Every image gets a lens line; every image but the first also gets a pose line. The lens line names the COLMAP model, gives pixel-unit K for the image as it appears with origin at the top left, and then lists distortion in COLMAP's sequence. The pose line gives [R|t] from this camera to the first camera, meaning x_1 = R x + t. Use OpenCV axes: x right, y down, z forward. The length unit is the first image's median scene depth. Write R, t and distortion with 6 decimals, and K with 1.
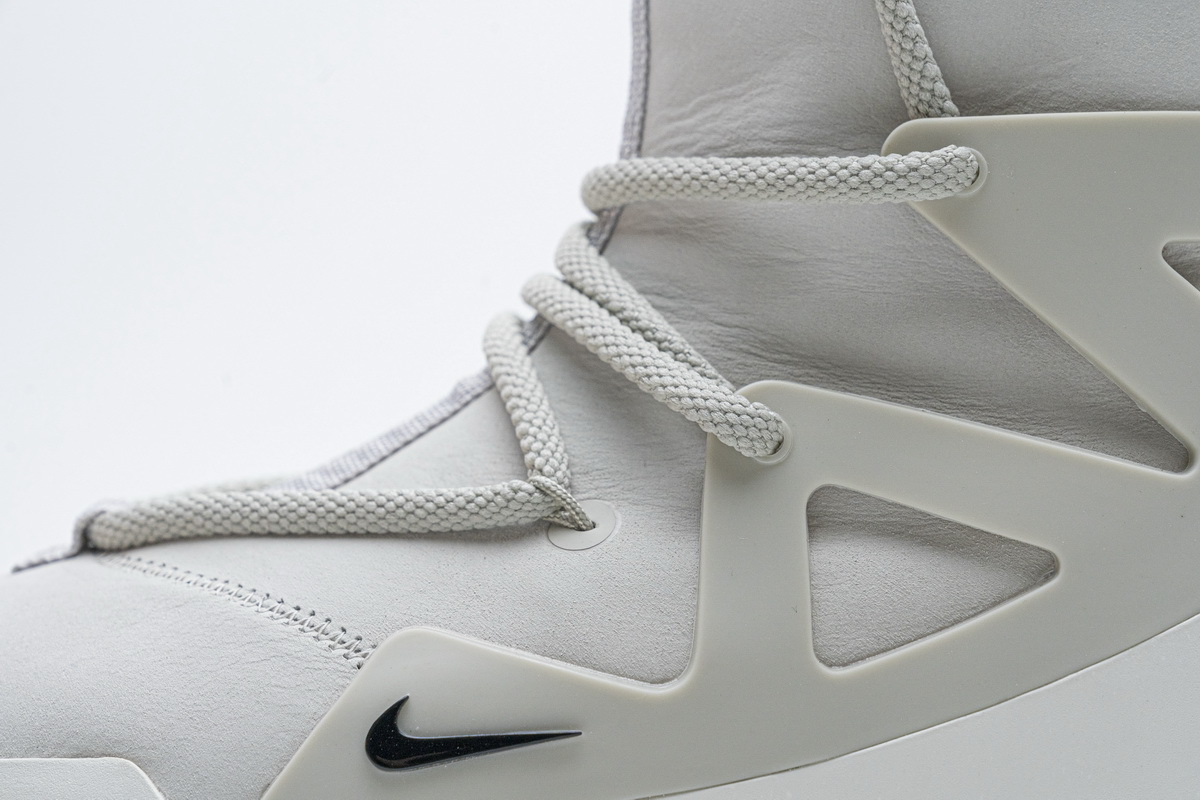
lens RADIAL K [[2323.7, 0, 609.8], [0, 2323.7, 407.4], [0, 0, 1]] dist [0.017841, 0.000000]
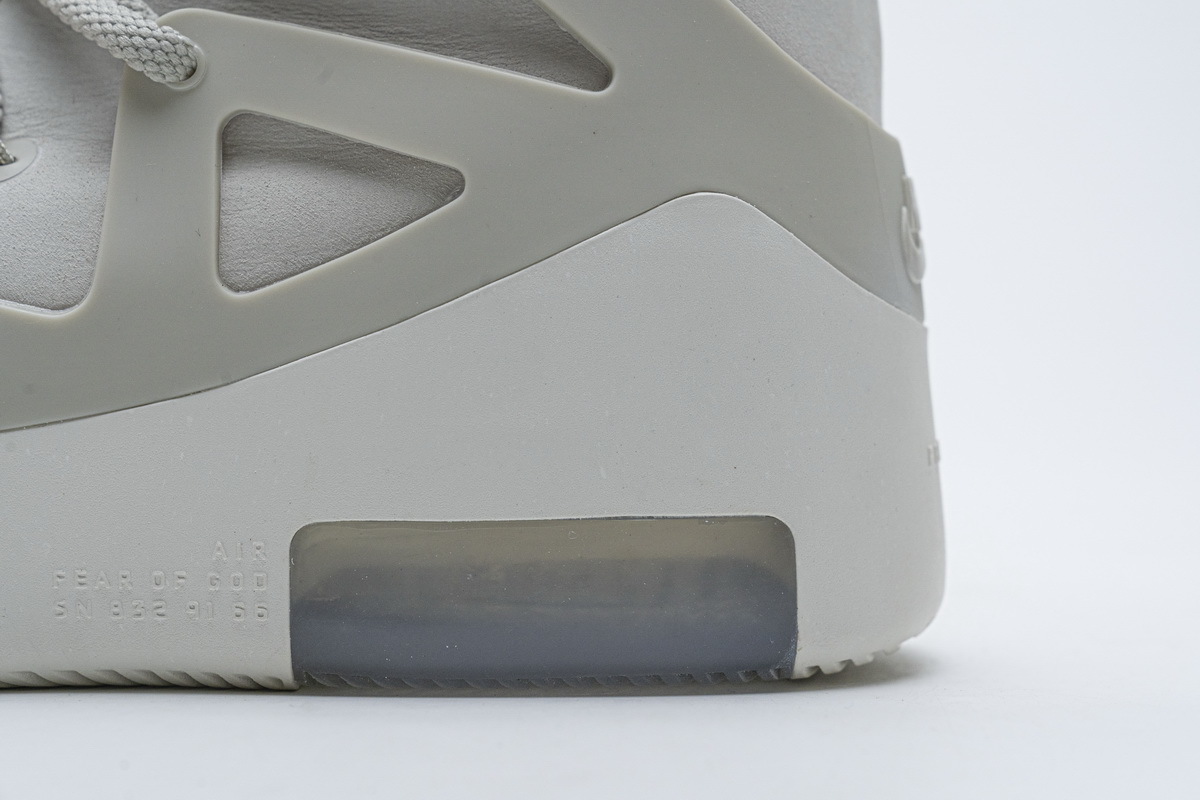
lens RADIAL K [[2323.7, 0, 603.3], [0, 2323.7, 396.8], [0, 0, 1]] dist [0.017841, 0.000000]
pose [[0.999786, -0.014184, -0.015046, 0.254238], [0.014725, 0.999227, 0.036448, 0.118048], [0.014517, -0.036662, 0.999222, 0.019429]]
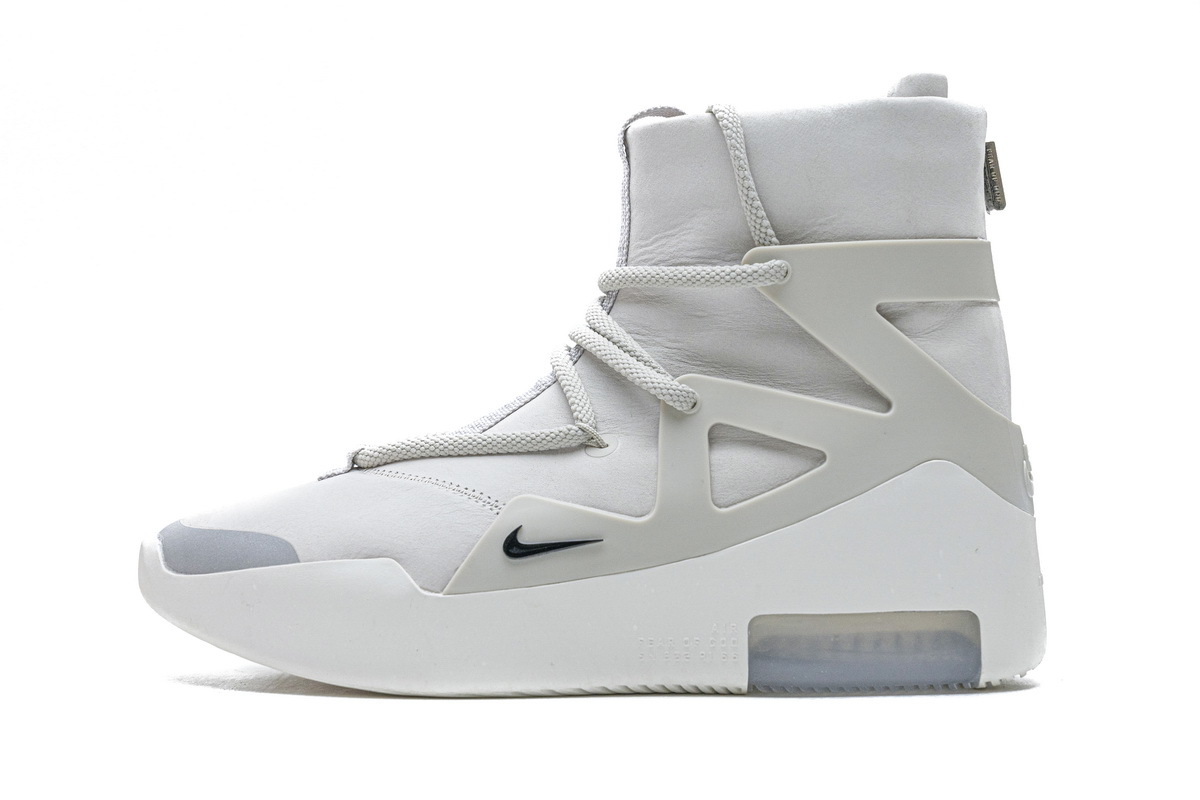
lens RADIAL K [[2323.7, 0, 595.0], [0, 2323.7, 409.3], [0, 0, 1]] dist [0.017841, 0.000000]
pose [[0.999507, -0.023283, -0.021086, 0.026701], [0.023079, 0.999685, -0.009874, 0.038525], [0.021310, 0.009383, 0.999729, -1.081654]]
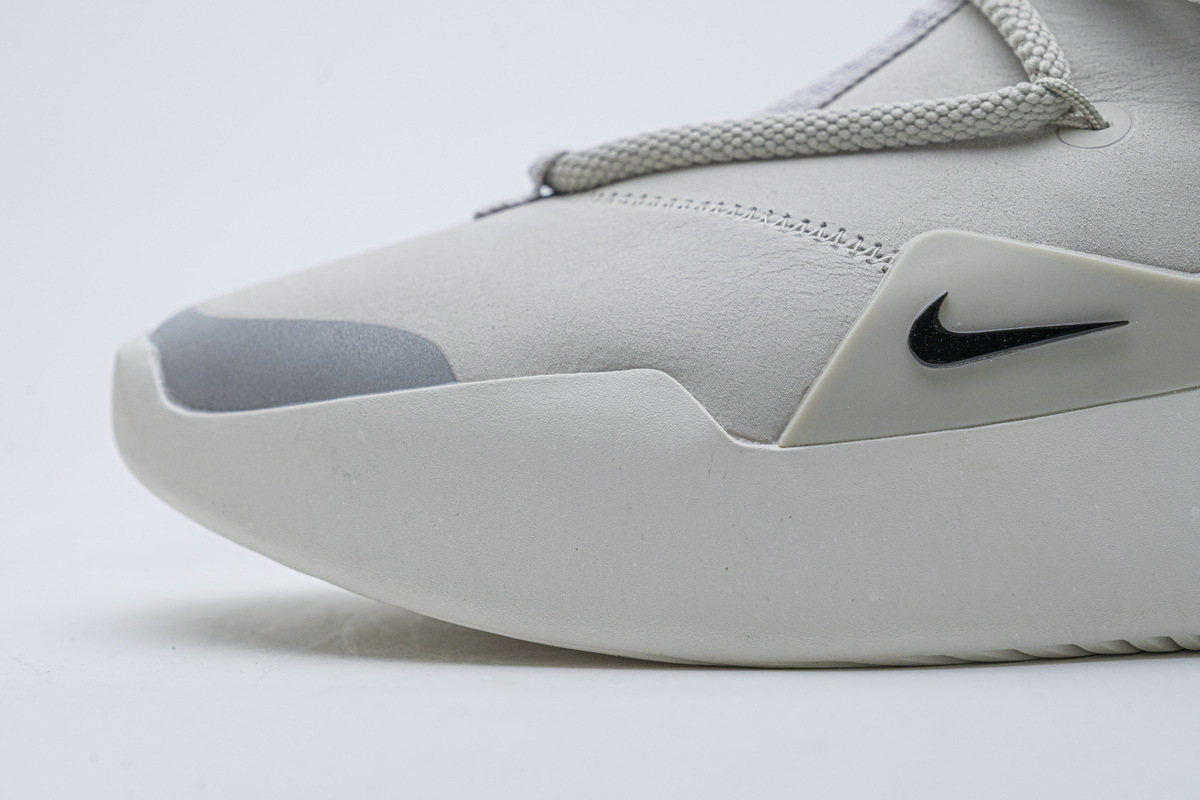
lens RADIAL K [[2323.7, 0, 600.2], [0, 2323.7, 405.2], [0, 0, 1]] dist [0.017841, 0.000000]
pose [[0.999295, -0.035510, -0.012194, -0.211669], [0.036070, 0.998131, 0.049333, 0.112256], [0.010419, -0.049738, 0.998708, 0.016876]]
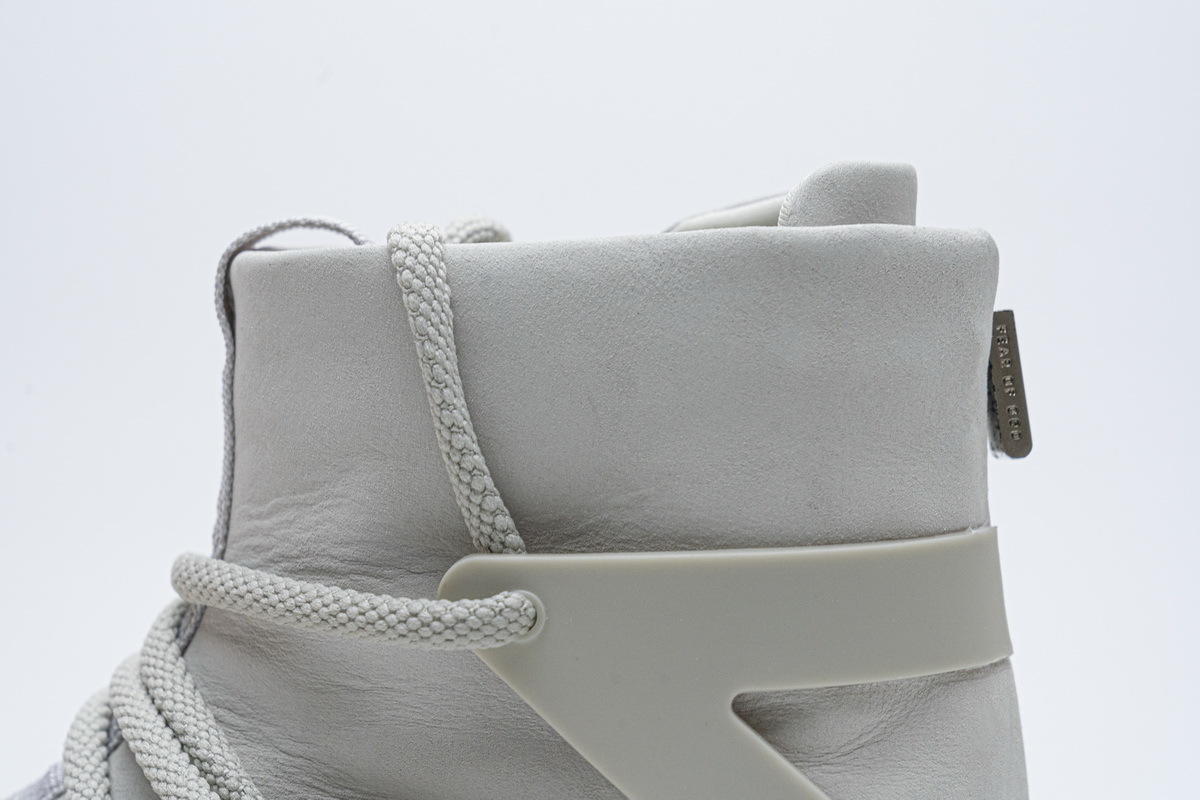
lens RADIAL K [[2323.7, 0, 598.6], [0, 2323.7, 403.9], [0, 0, 1]] dist [0.017841, 0.000000]
pose [[0.999257, 0.004896, -0.038219, 0.217031], [-0.003001, 0.998771, 0.049470, -0.231479], [0.038414, -0.049318, 0.998044, 0.070199]]
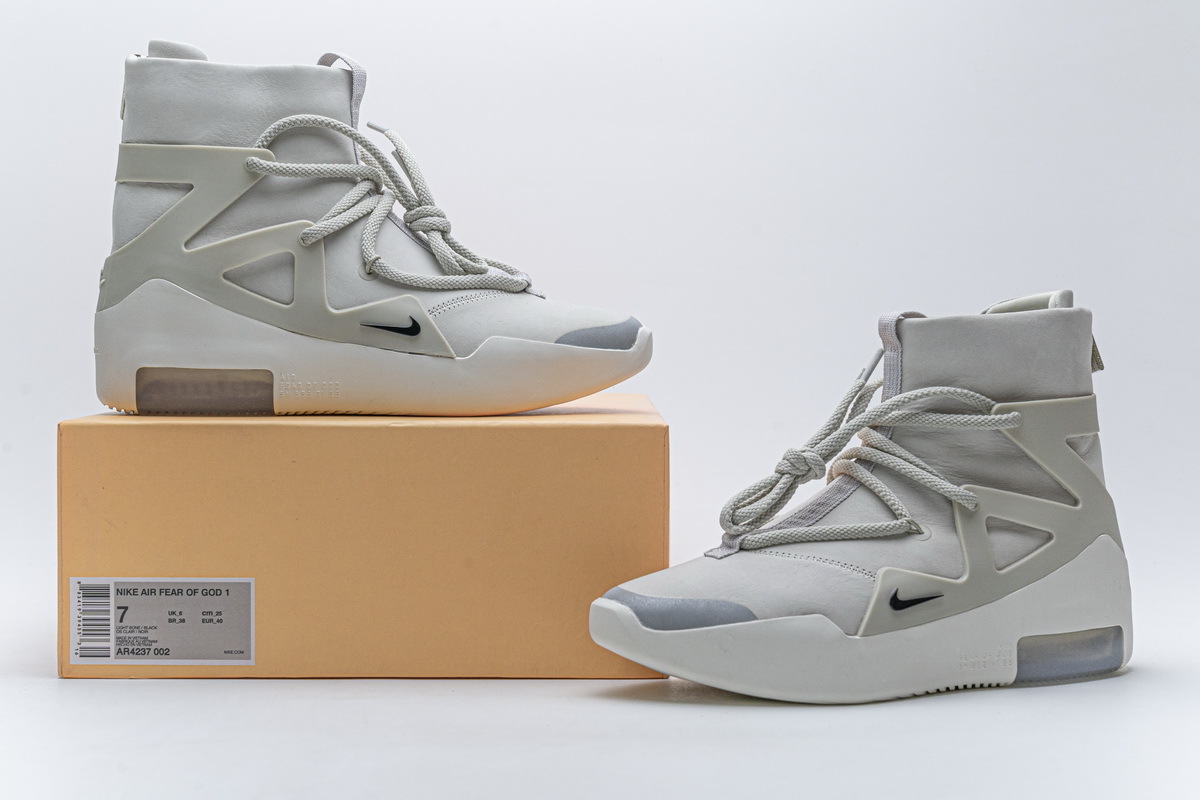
lens RADIAL K [[1893.4, 0, 603.4], [0, 1893.4, 402.8], [0, 0, 1]] dist [0.050234, 0.000000]
pose [[0.906534, -0.033928, 0.420768, -1.513600], [0.024385, 0.999309, 0.028040, -0.214112], [-0.421429, -0.015159, 0.906735, -1.202470]]
